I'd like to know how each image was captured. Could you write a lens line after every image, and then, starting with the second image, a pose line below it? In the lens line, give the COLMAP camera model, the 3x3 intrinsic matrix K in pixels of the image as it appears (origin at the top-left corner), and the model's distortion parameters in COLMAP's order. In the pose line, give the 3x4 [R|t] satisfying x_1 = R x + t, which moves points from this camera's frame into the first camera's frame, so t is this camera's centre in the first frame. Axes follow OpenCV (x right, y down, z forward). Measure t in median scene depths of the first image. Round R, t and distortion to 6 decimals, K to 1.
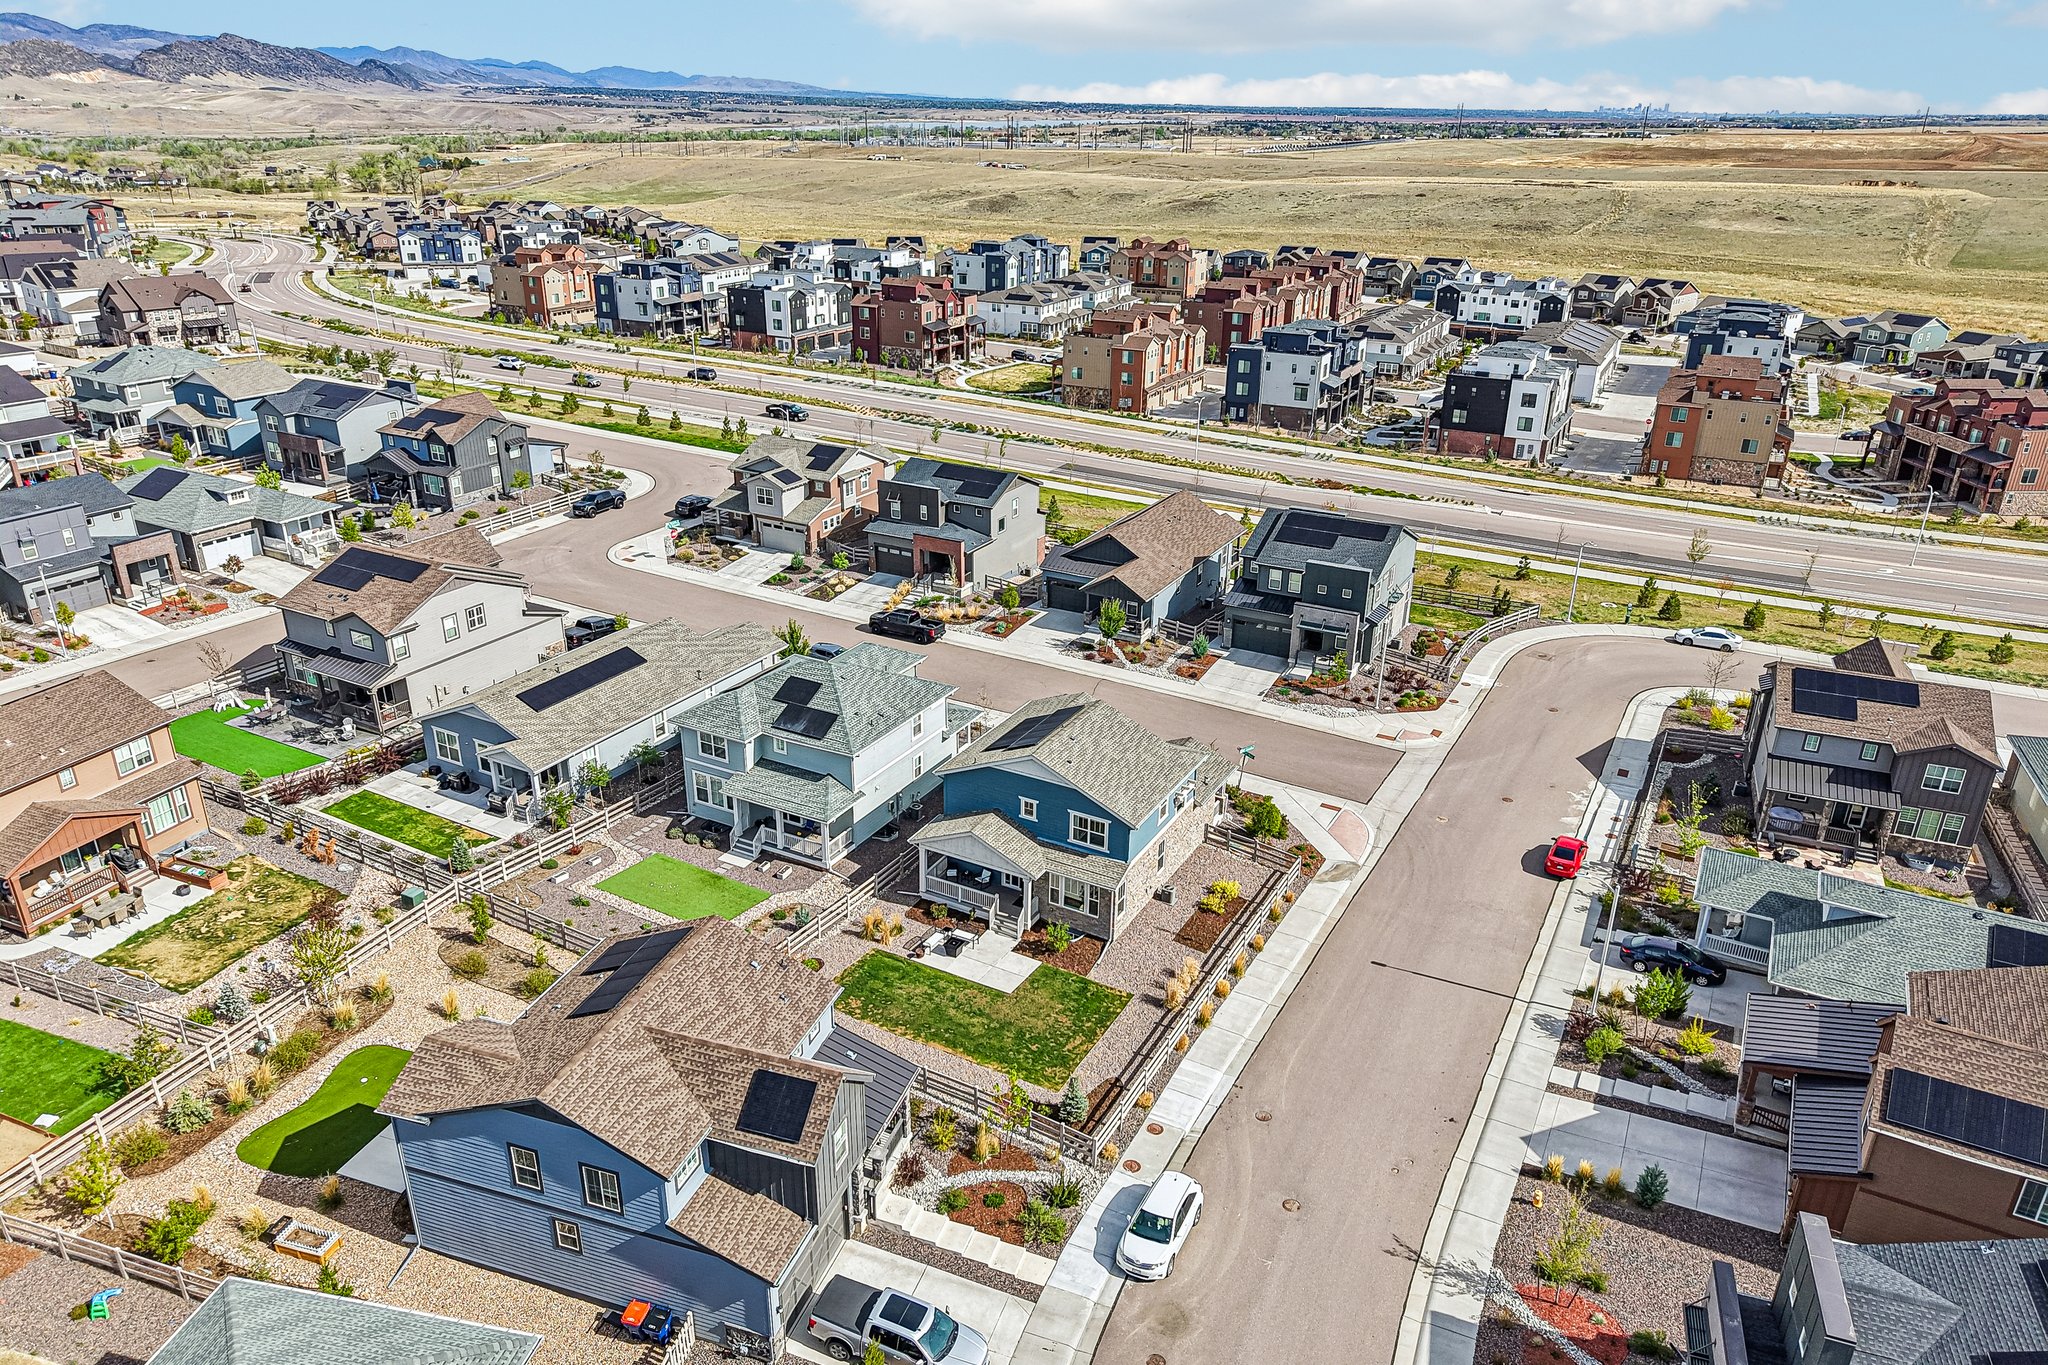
lens RADIAL K [[1367.4, 0, 1054.1], [0, 1367.4, 677.8], [0, 0, 1]] dist [0.041511, 0.000552]
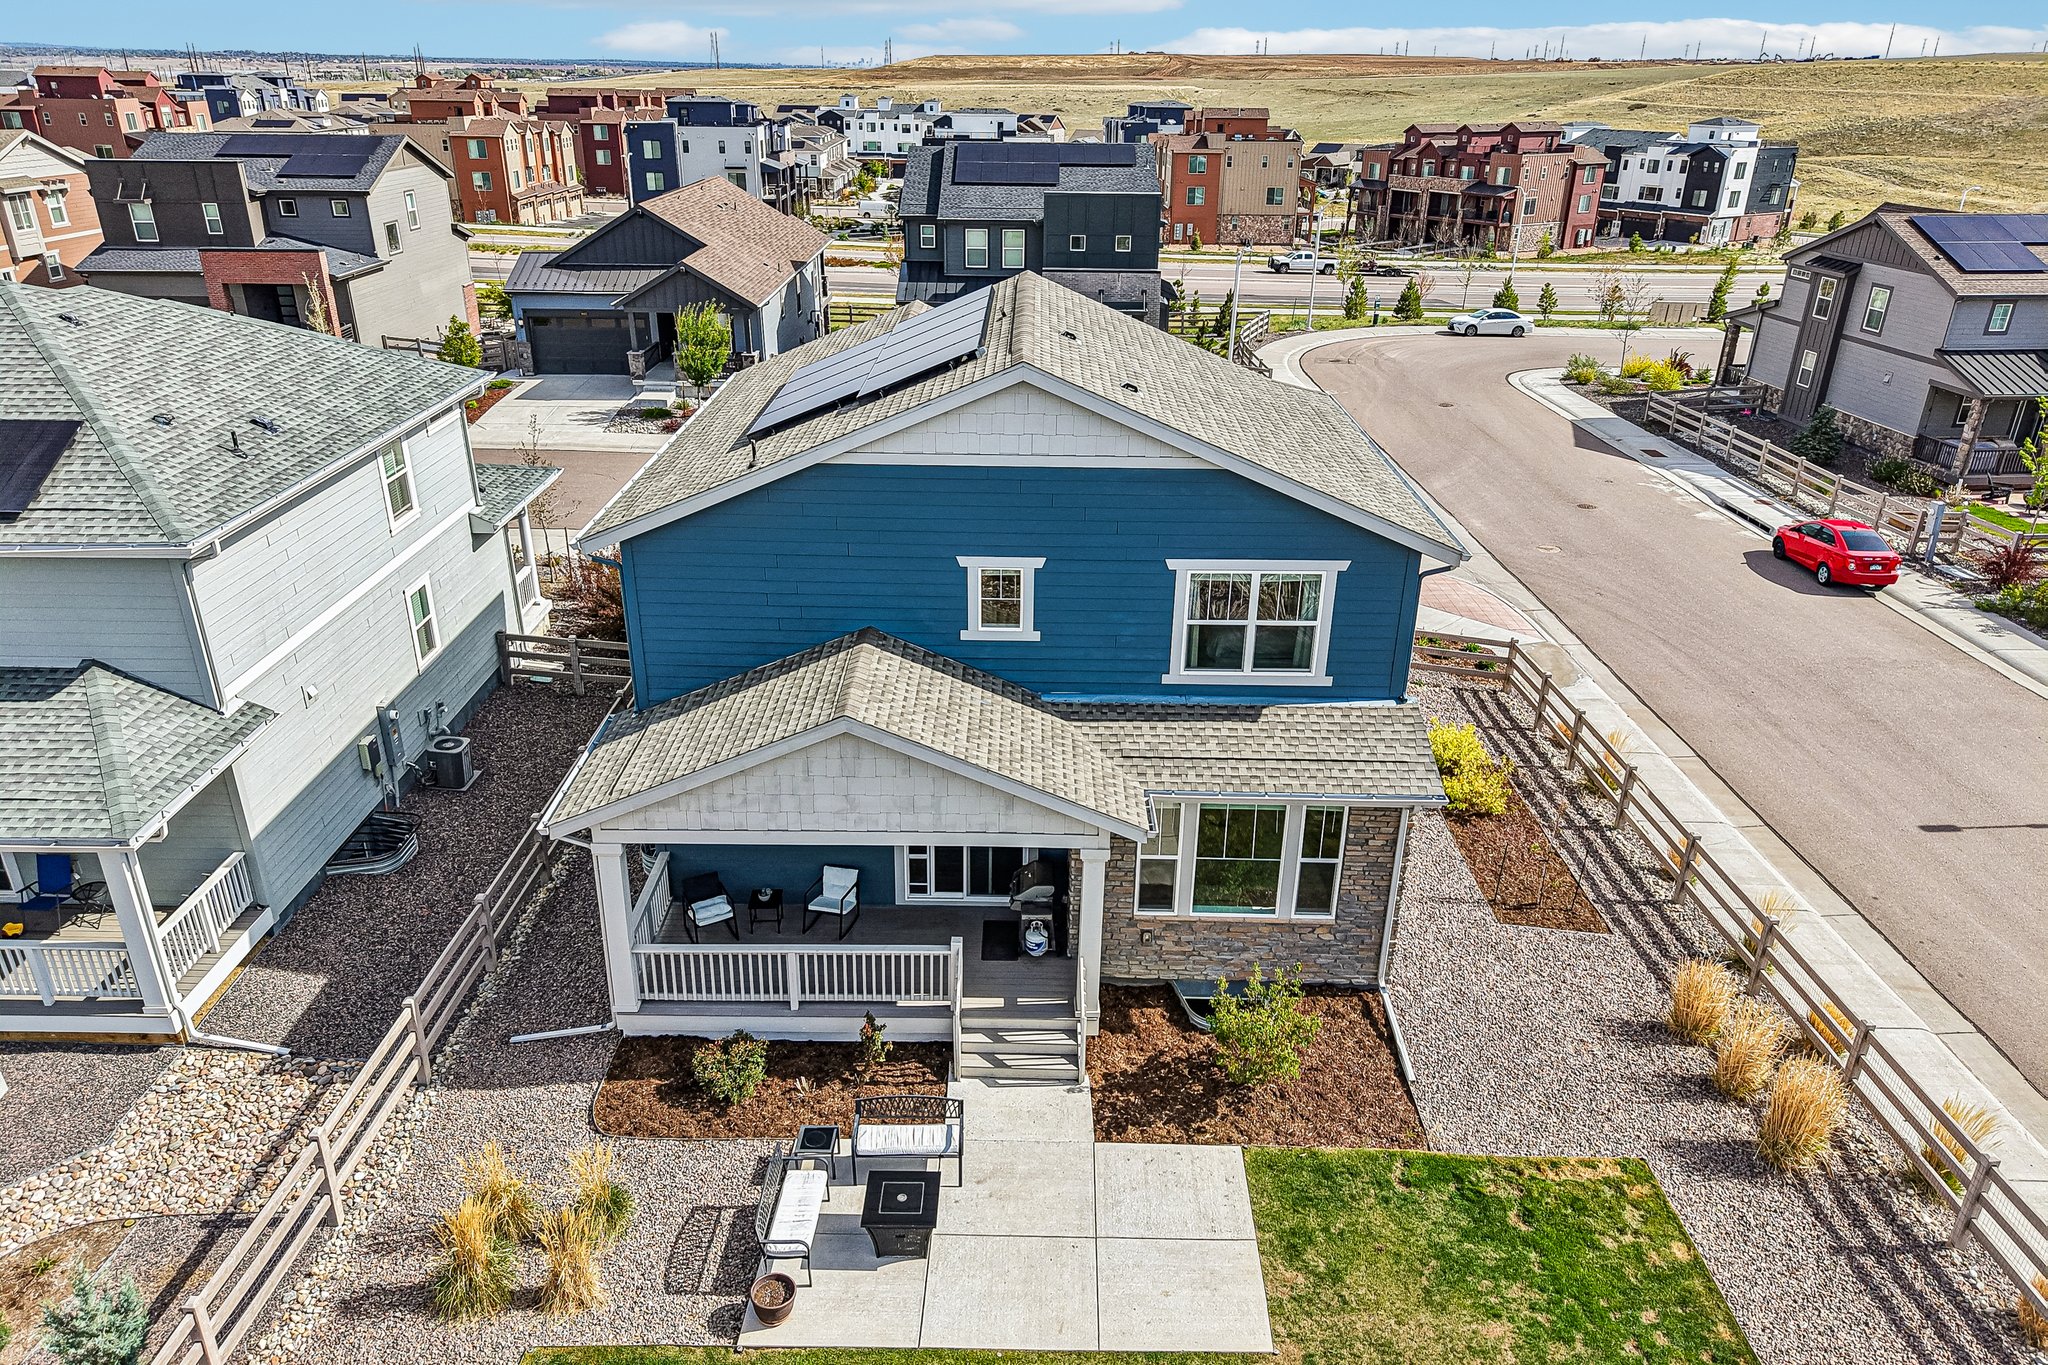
lens RADIAL K [[1353.3, 0, 1017.8], [0, 1353.3, 694.5], [0, 0, 1]] dist [0.008070, -0.000120]
pose [[0.887693, -0.203580, 0.412984, -0.120491], [0.186179, 0.979051, 0.082439, 0.088224], [-0.421116, 0.003709, 0.906999, 0.718596]]
